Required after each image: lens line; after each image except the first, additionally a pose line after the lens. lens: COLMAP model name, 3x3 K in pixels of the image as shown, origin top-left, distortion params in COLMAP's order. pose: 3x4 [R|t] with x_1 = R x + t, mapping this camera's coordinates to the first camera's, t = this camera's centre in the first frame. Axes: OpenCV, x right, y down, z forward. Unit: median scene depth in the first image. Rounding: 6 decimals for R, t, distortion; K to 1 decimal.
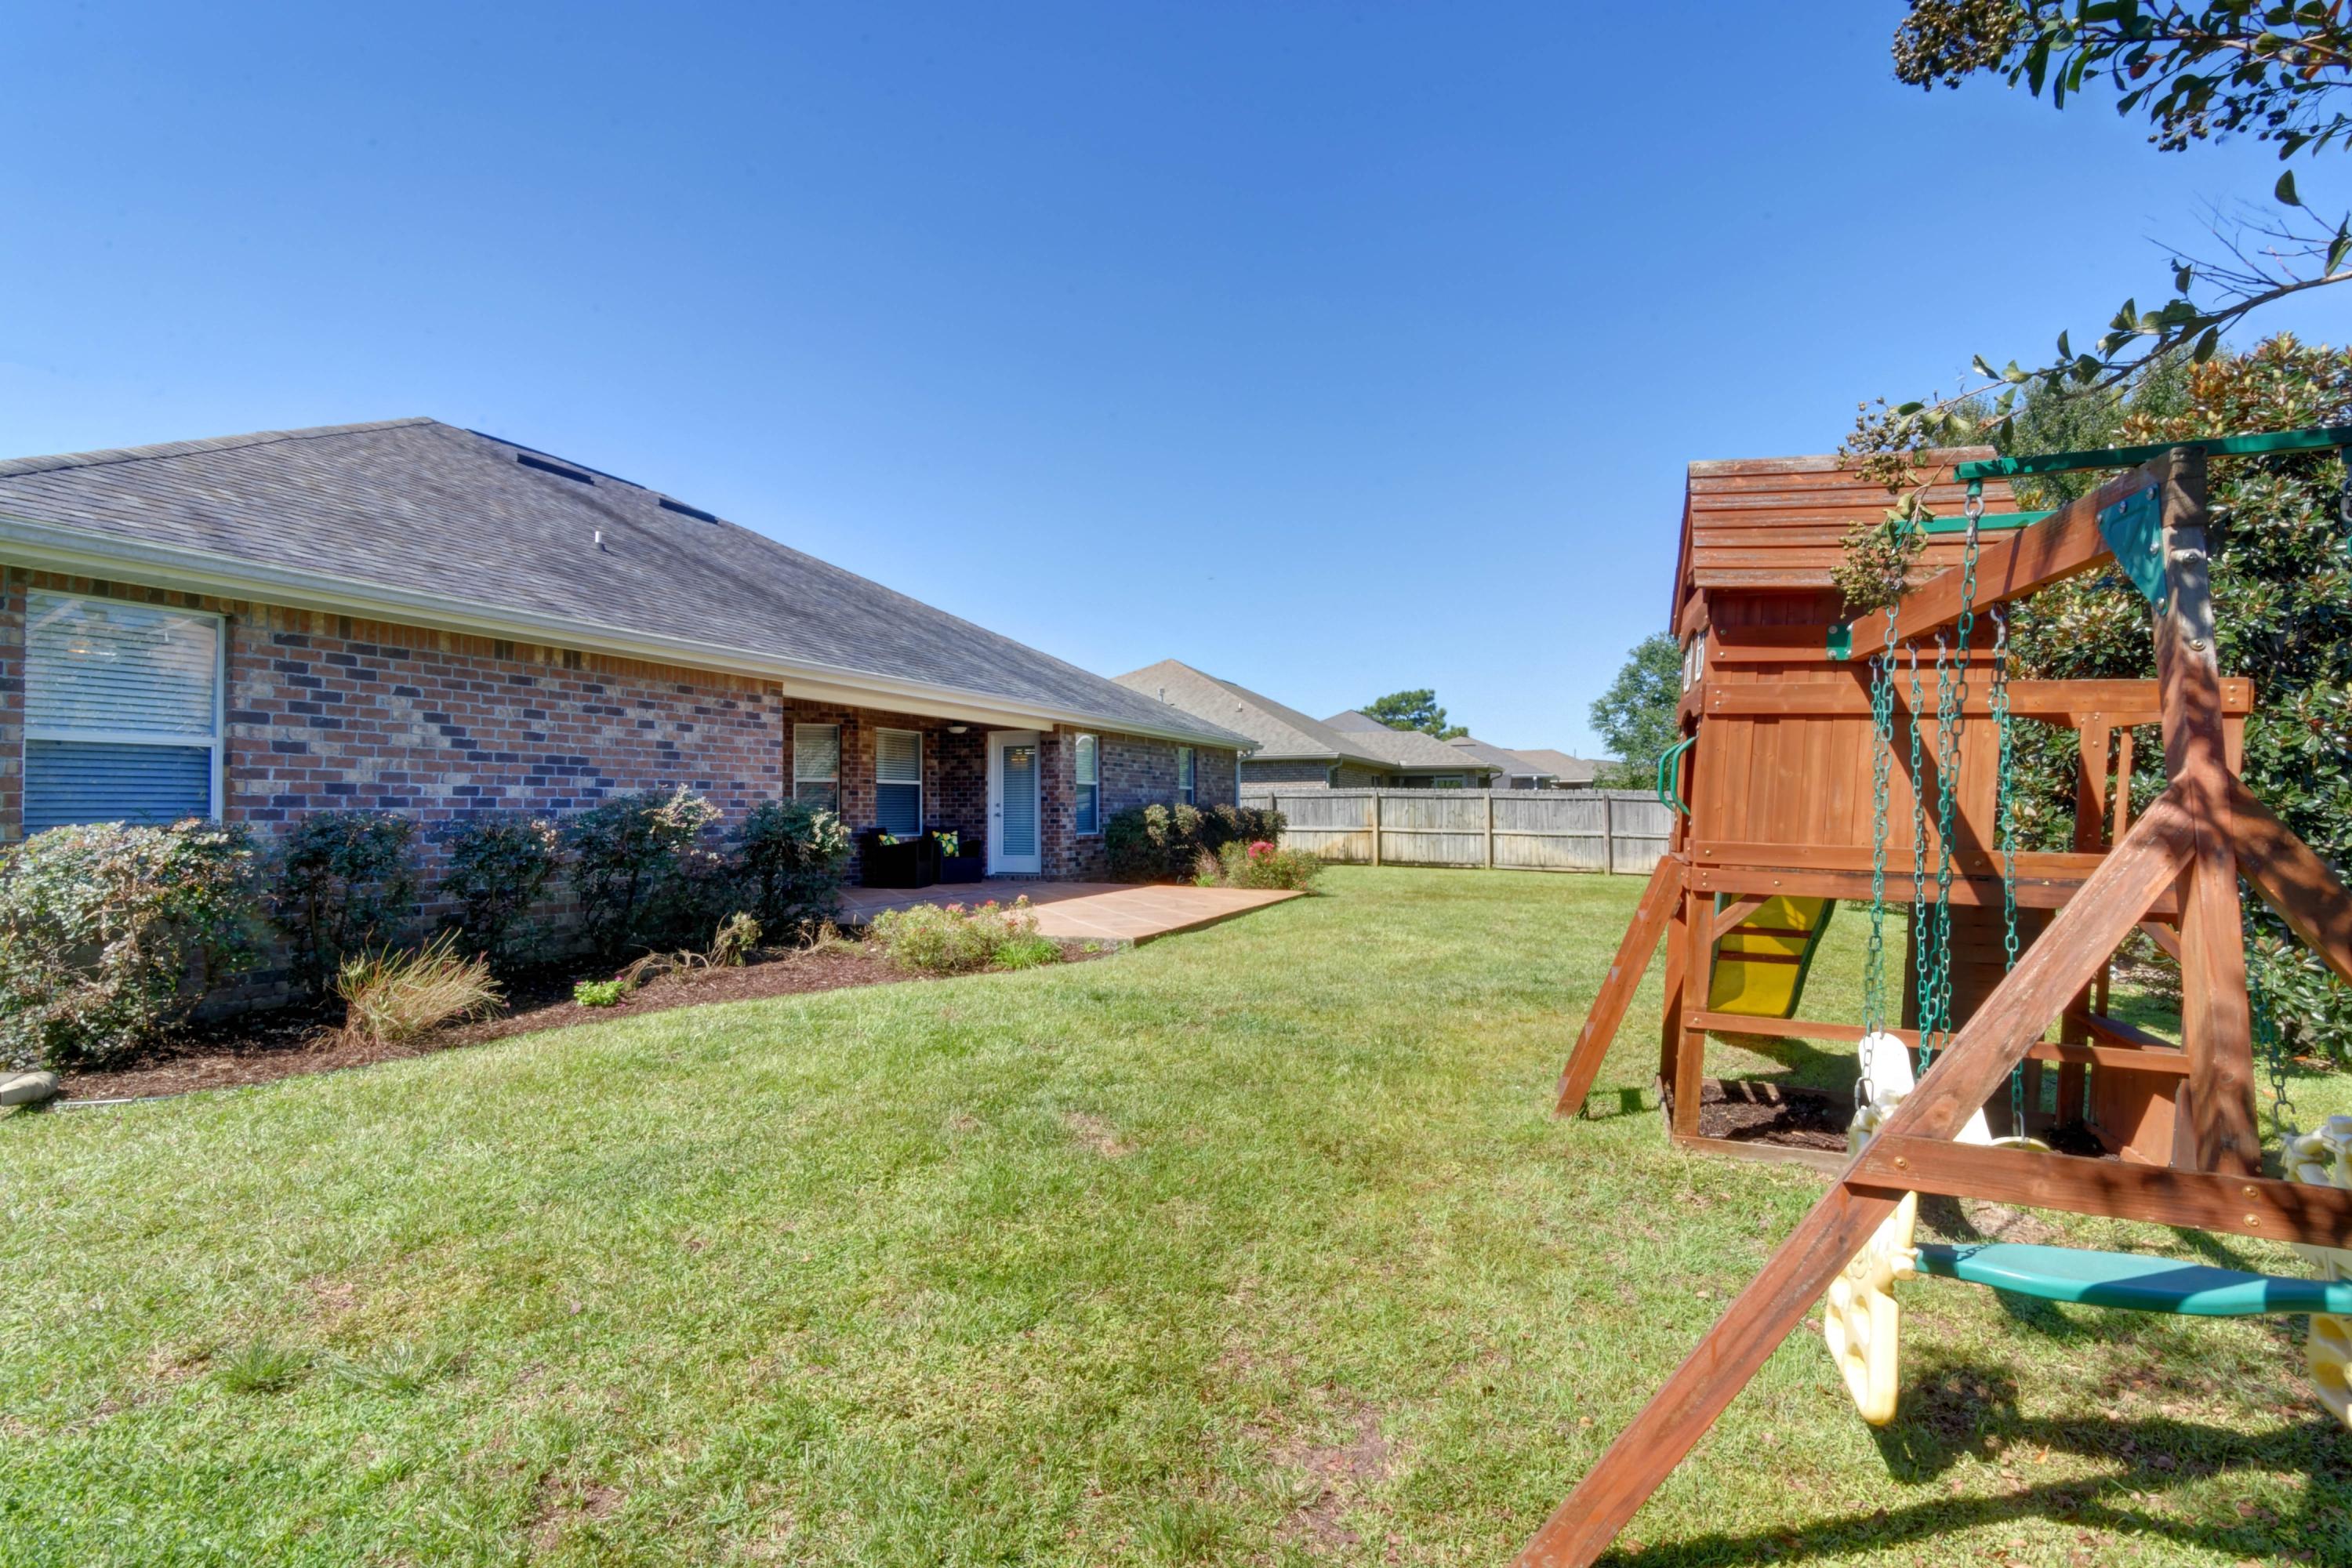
lens RADIAL K [[1136.9, 0, 1185.3], [0, 1136.9, 764.2], [0, 0, 1]] dist [0.003416, -0.000140]
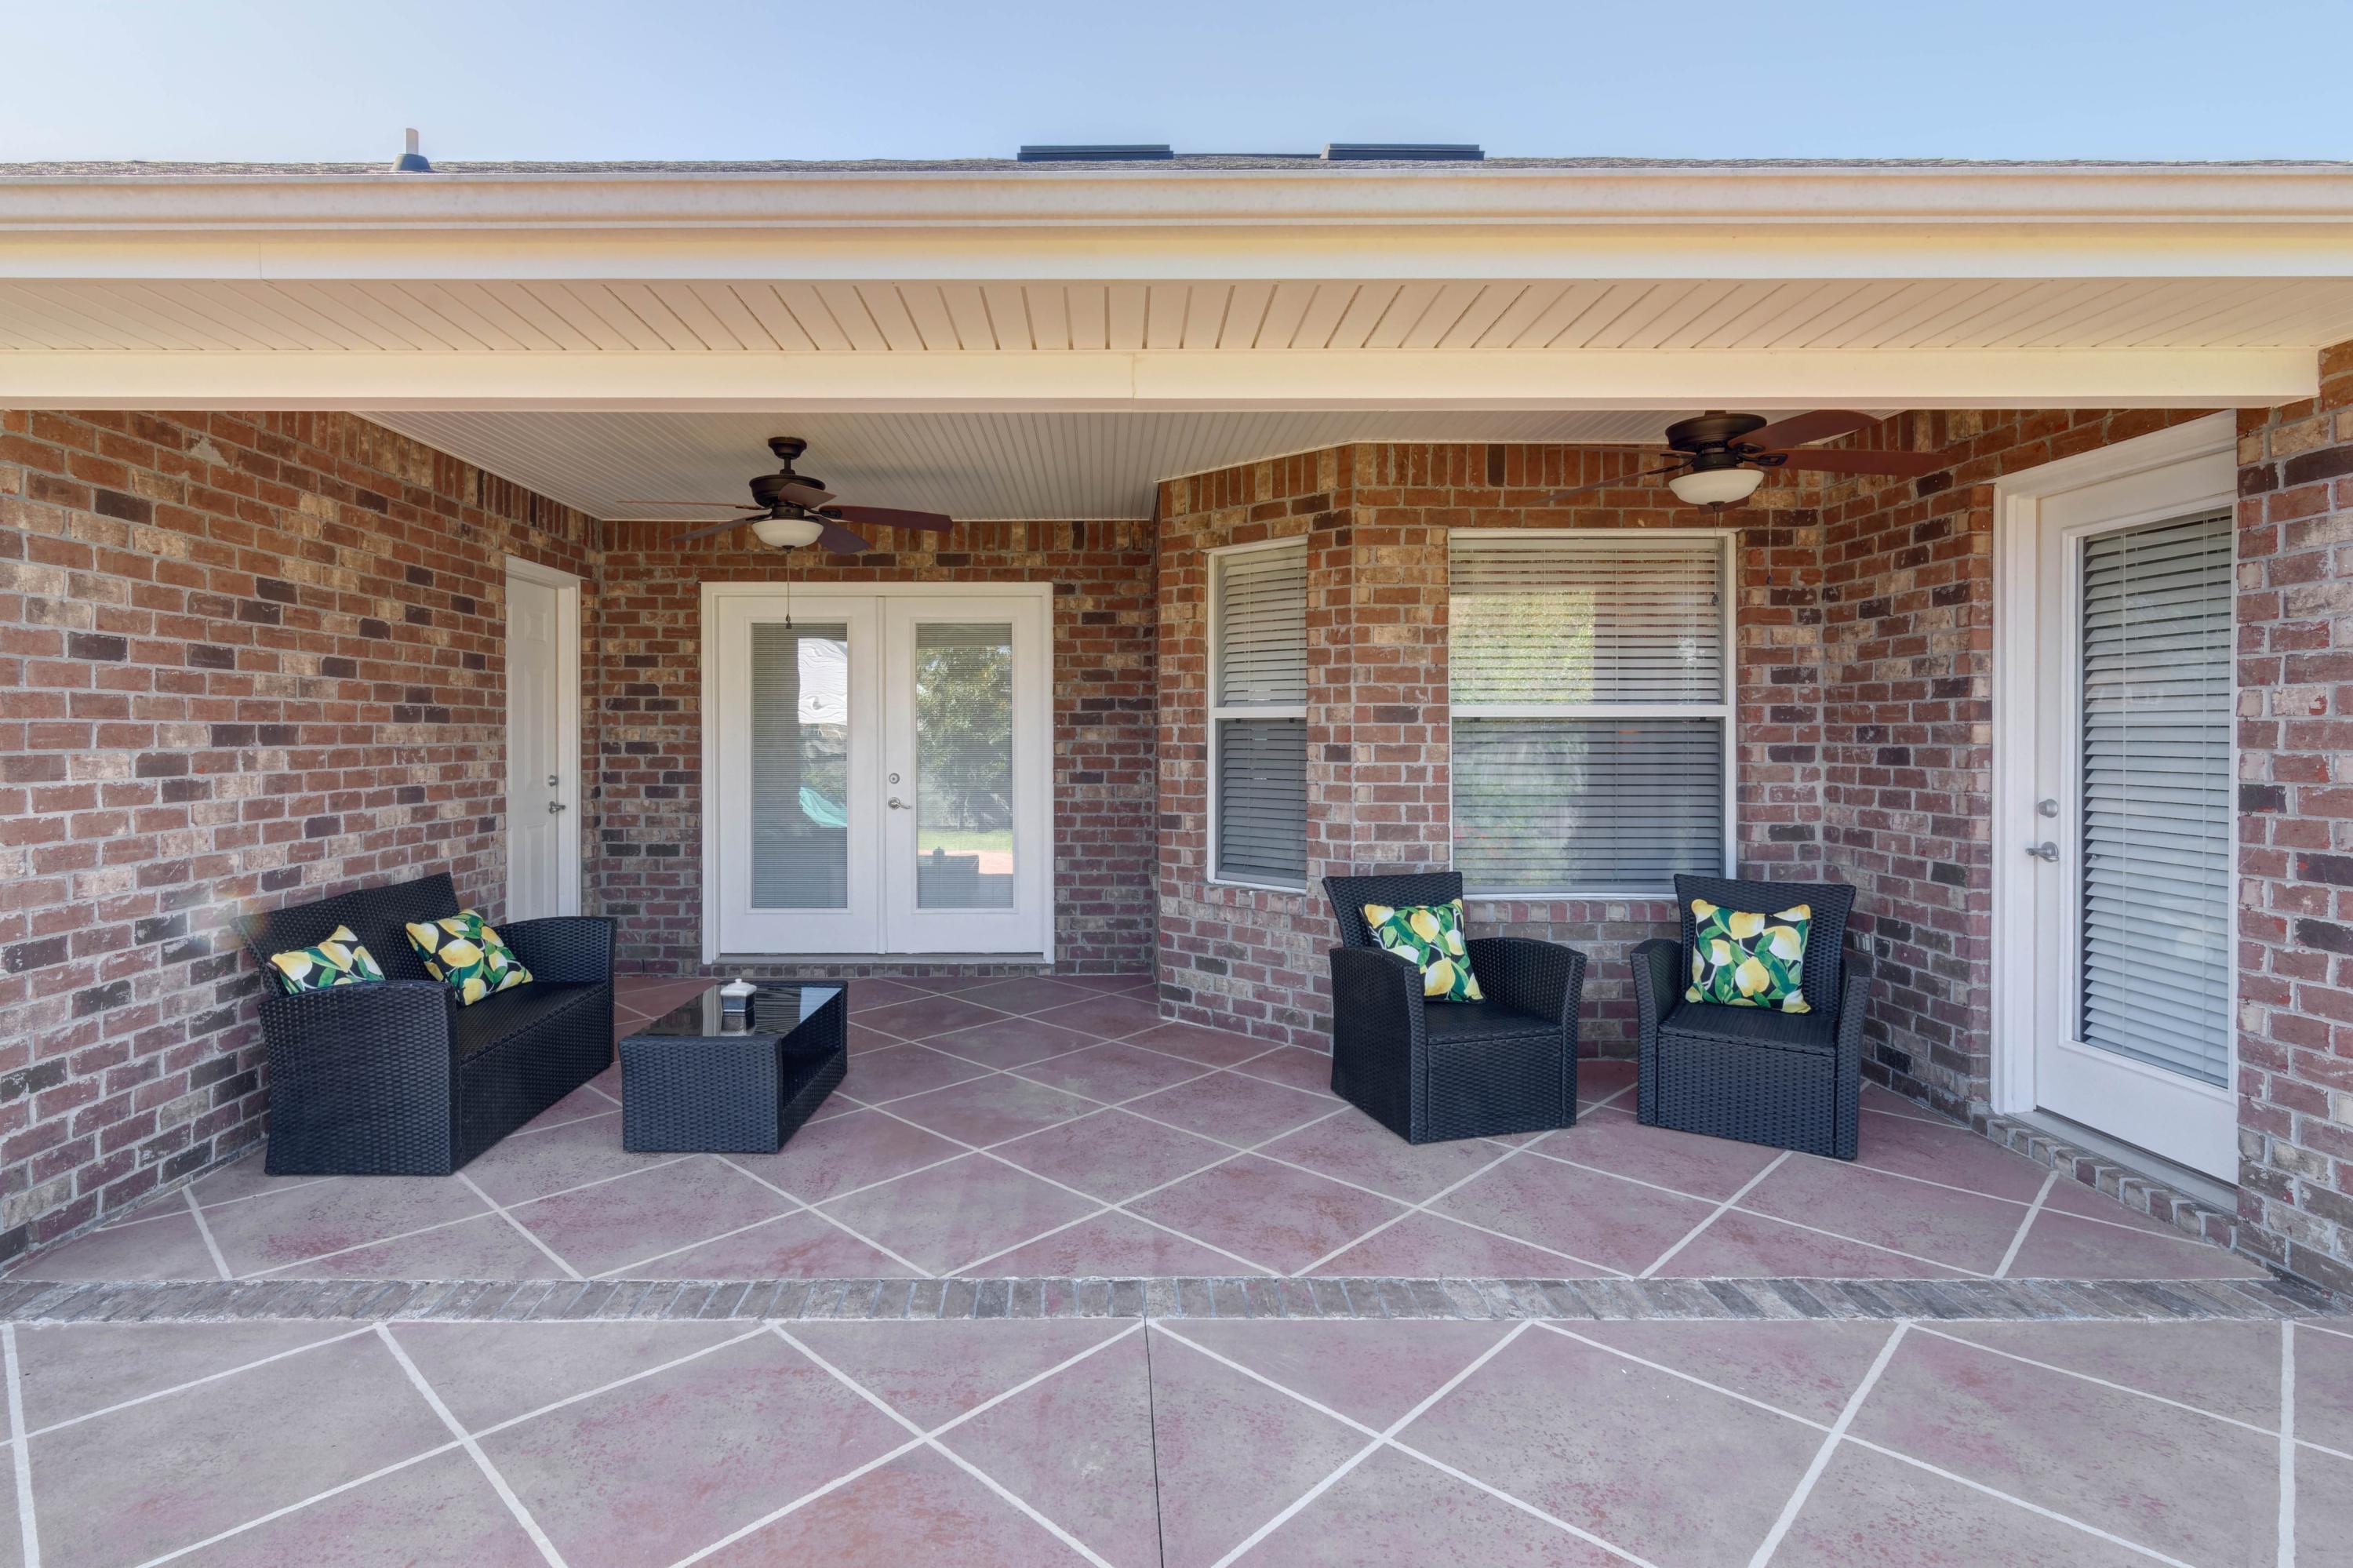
lens RADIAL K [[1165.6, 0, 1101.9], [0, 1165.6, 734.1], [0, 0, 1]] dist [0.001221, -0.000896]
pose [[0.360886, 0.002655, -0.932606, -0.020344], [0.036337, 0.999197, 0.016905, 0.011585], [0.931902, -0.039989, 0.360500, 0.772002]]
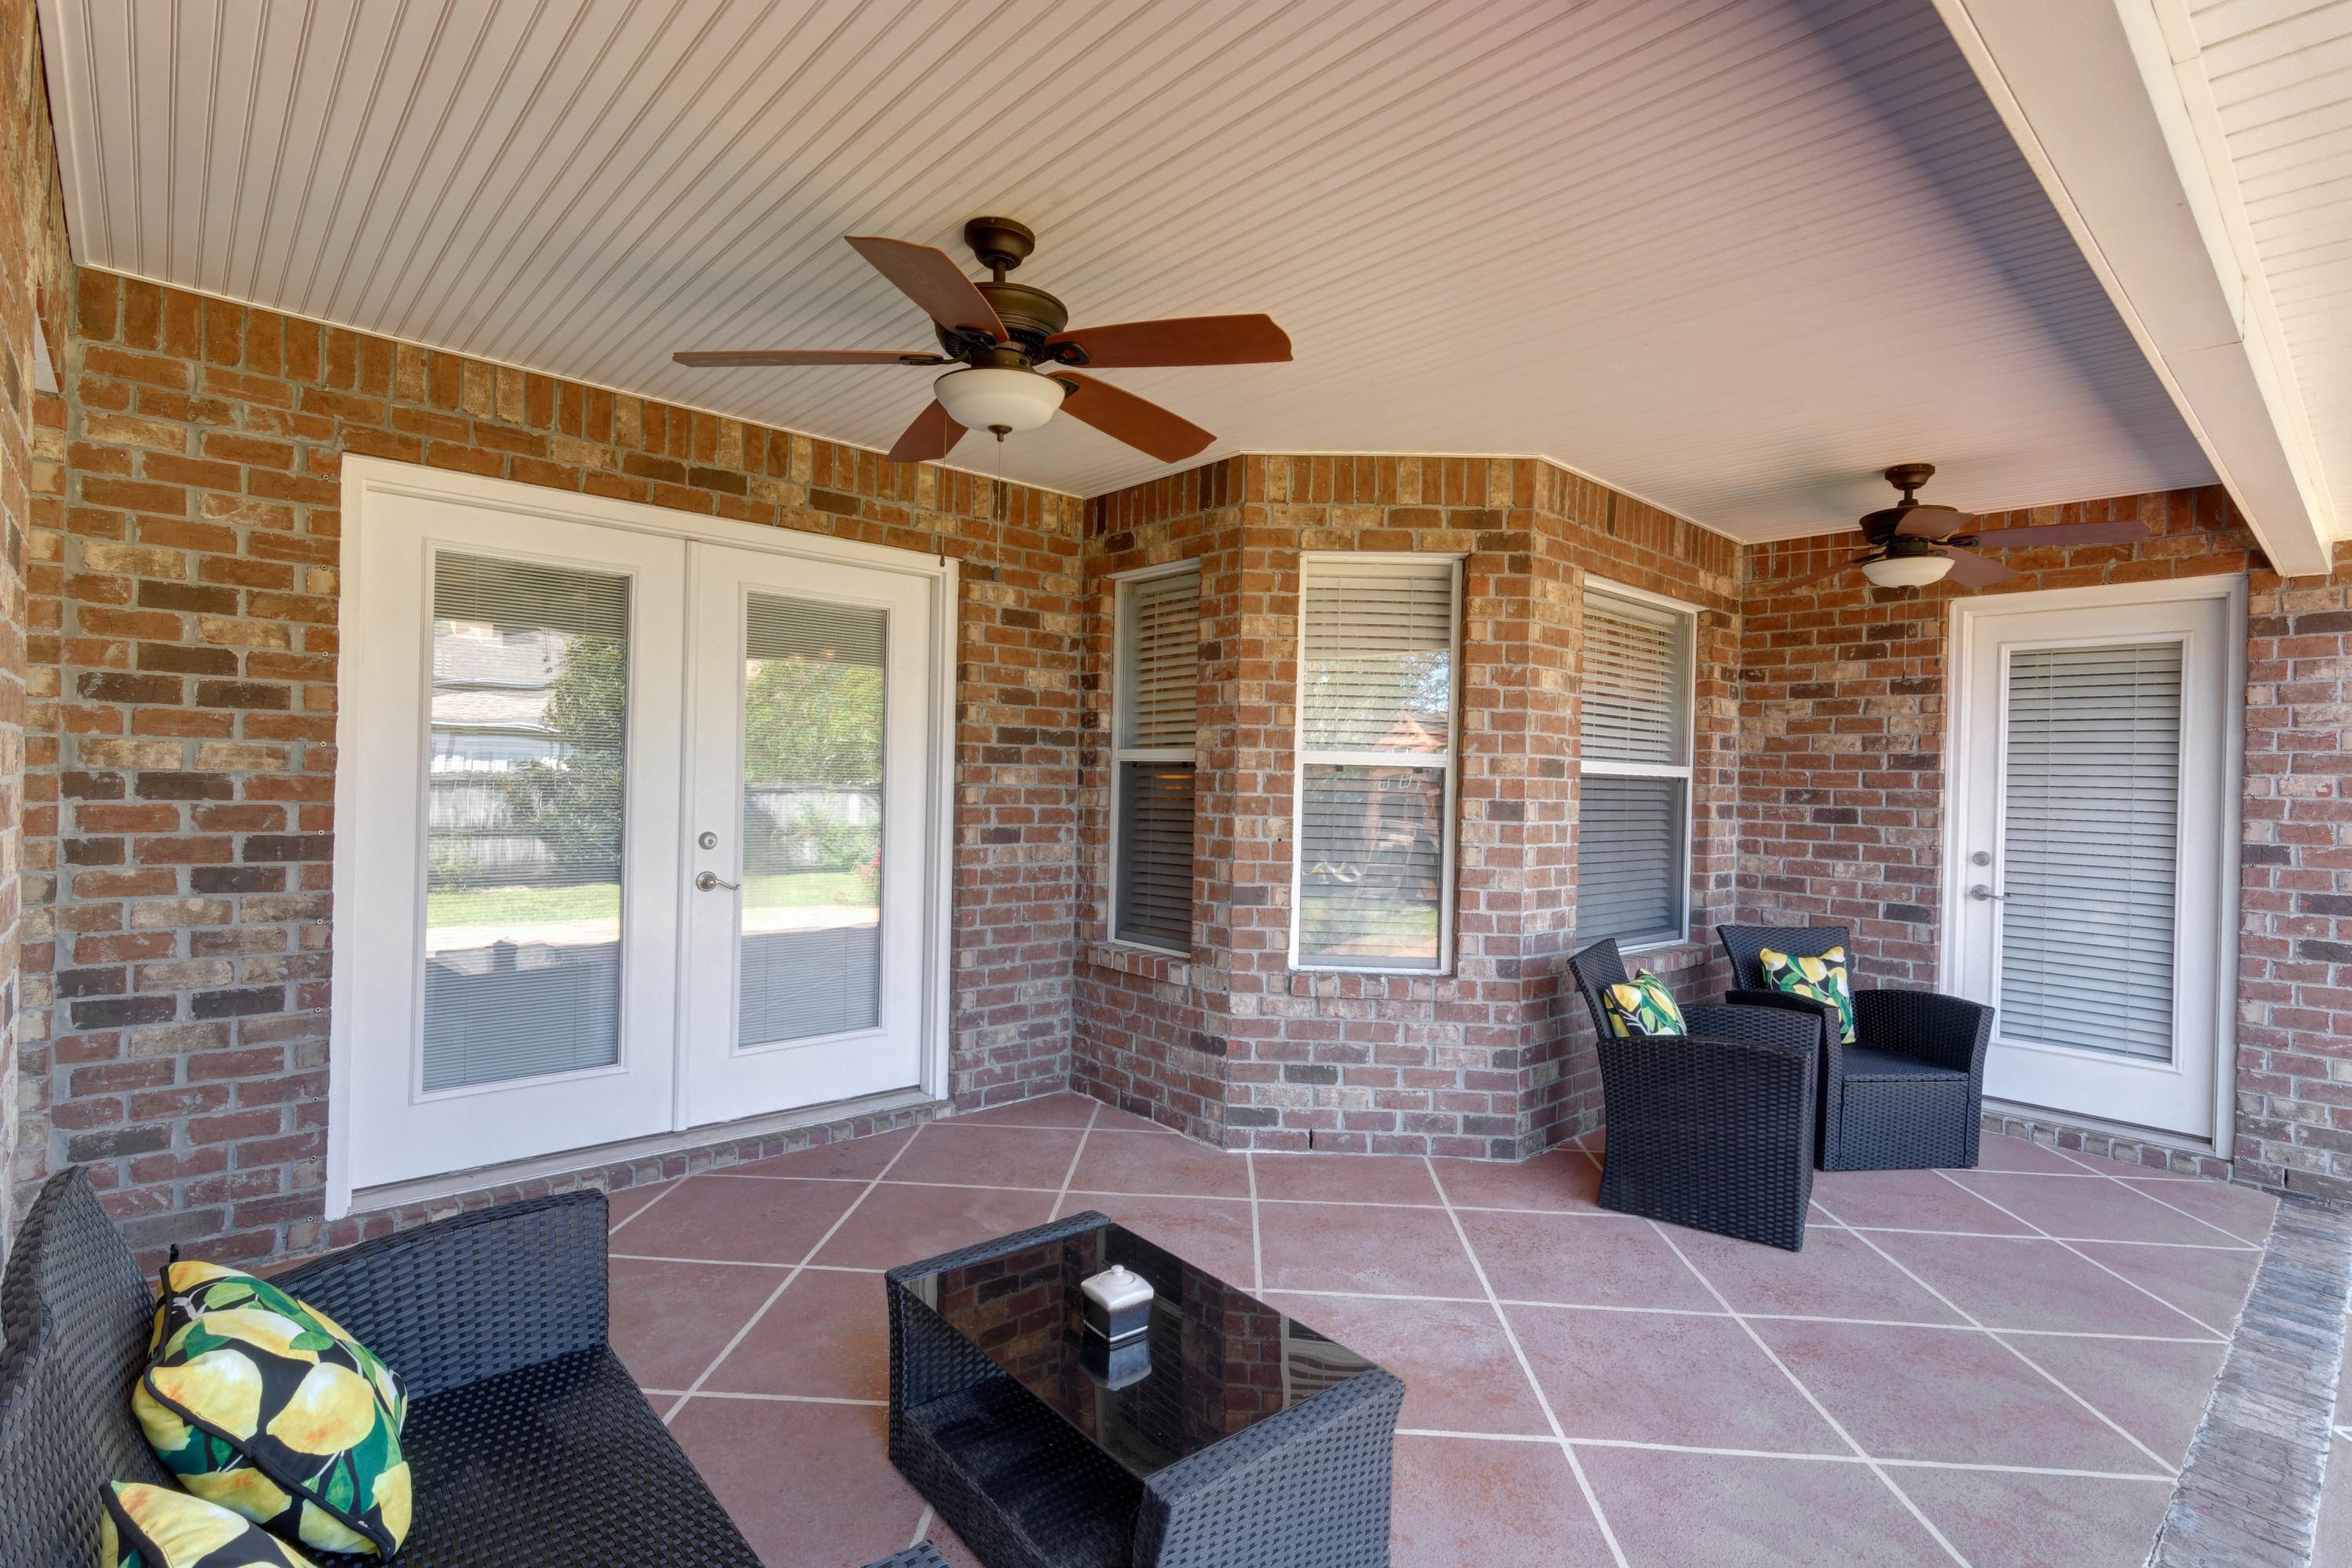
lens RADIAL K [[1125.1, 0, 1174.0], [0, 1125.1, 776.2], [0, 0, 1]] dist [0.001463, -0.000093]
pose [[0.895087, 0.024887, -0.445197, -0.228023], [-0.010425, 0.999336, 0.034905, 0.008052], [0.445770, -0.026602, 0.894752, 0.680563]]
